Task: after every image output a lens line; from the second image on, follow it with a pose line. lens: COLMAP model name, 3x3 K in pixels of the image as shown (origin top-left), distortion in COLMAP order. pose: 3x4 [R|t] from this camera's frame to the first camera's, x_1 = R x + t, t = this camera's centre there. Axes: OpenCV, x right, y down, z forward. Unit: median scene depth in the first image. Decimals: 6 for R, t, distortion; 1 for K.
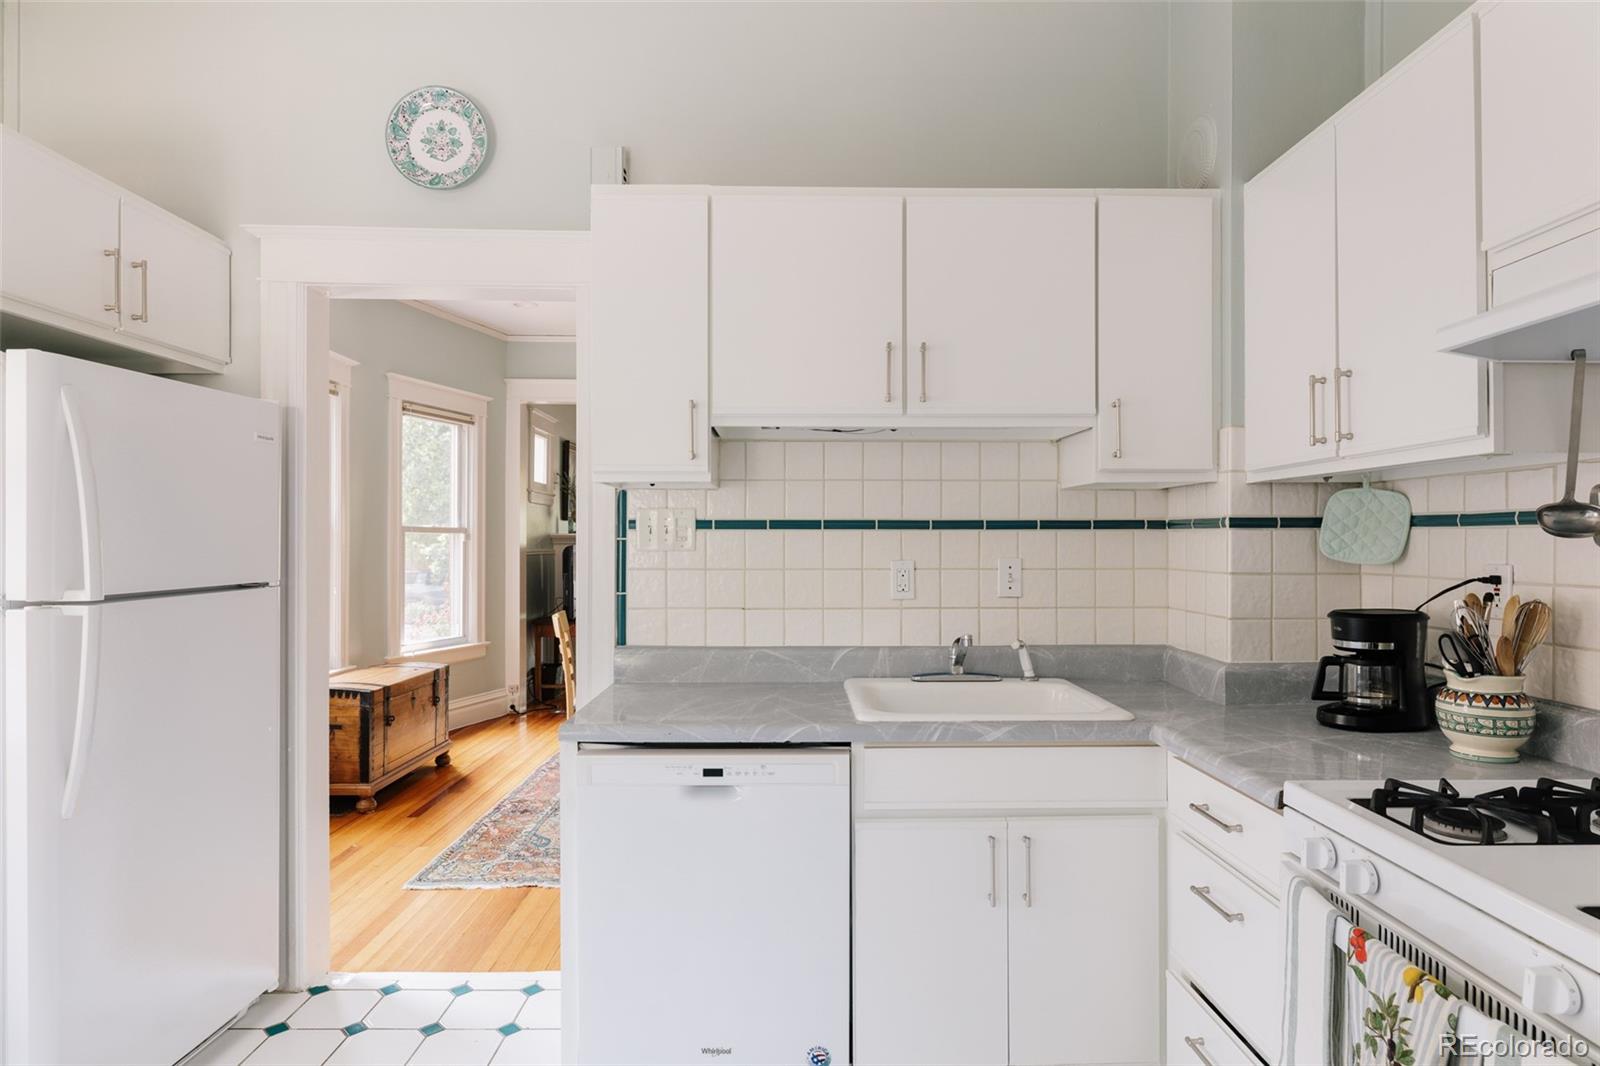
lens RADIAL K [[911.7, 0, 833.1], [0, 911.7, 534.0], [0, 0, 1]] dist [0.007476, -0.000660]
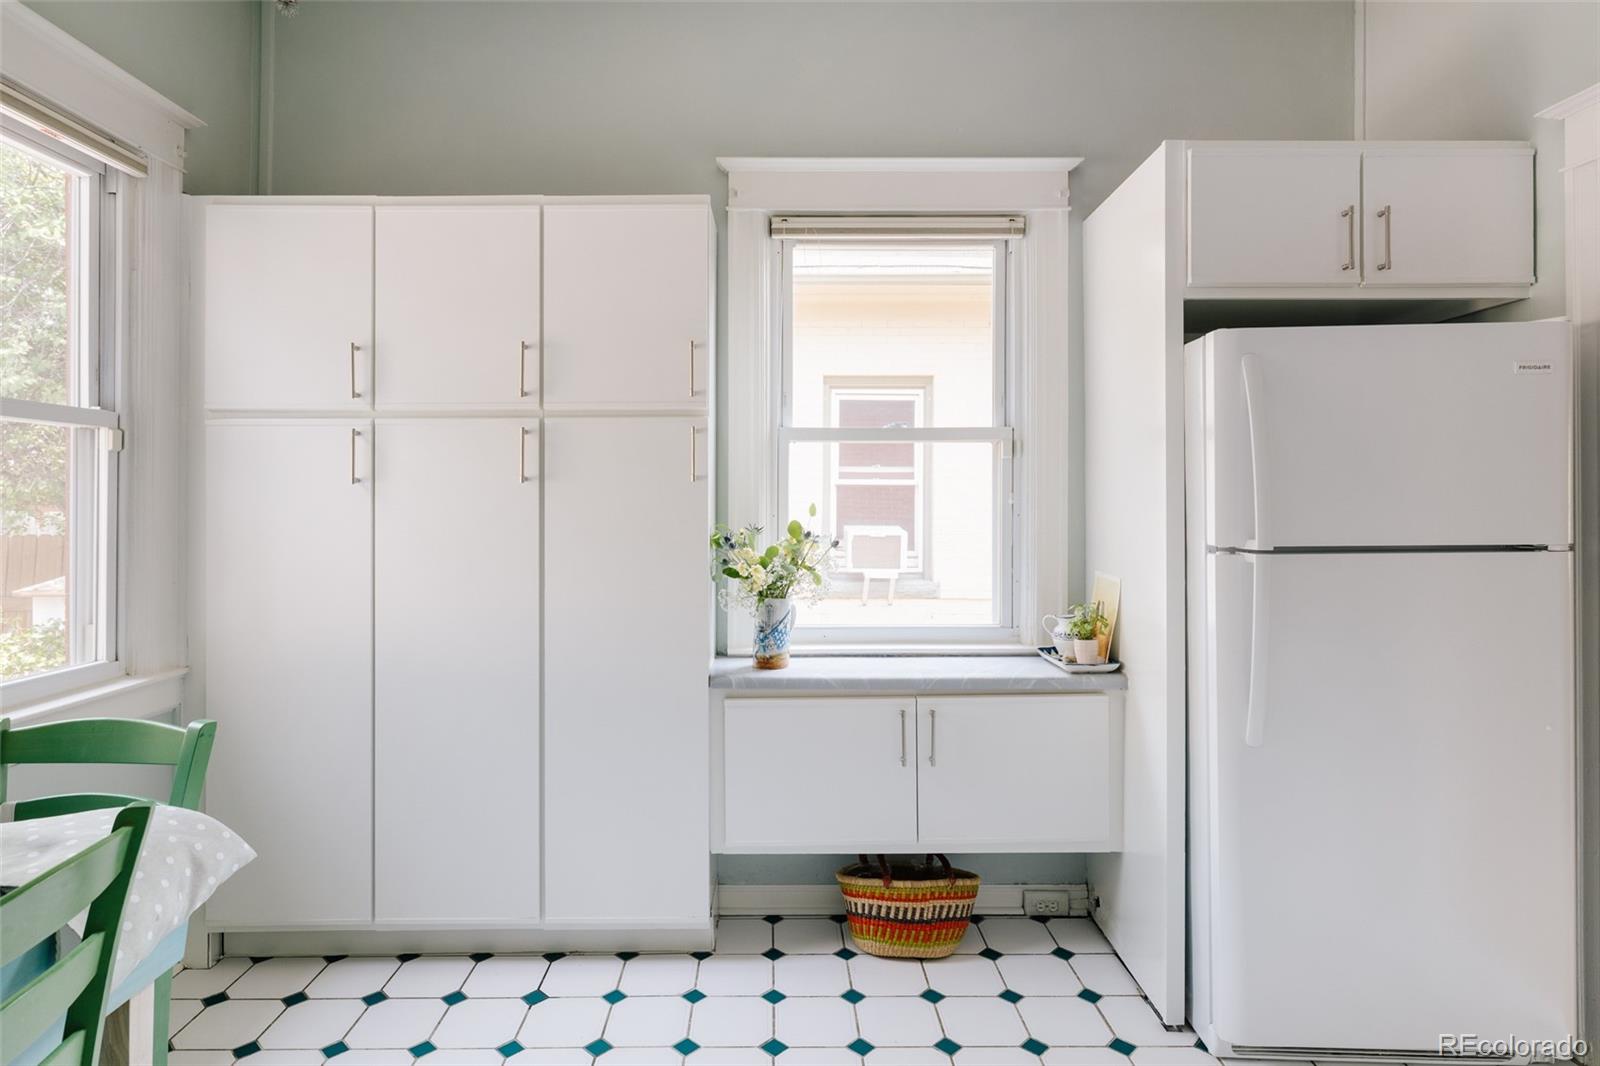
lens RADIAL K [[883.2, 0, 789.7], [0, 883.2, 494.2], [0, 0, 1]] dist [0.007529, -0.003773]
pose [[-0.025302, -0.004591, -0.999669, 0.228345], [0.008996, 0.999948, -0.004820, 0.006231], [0.999639, -0.009115, -0.025259, 0.442685]]
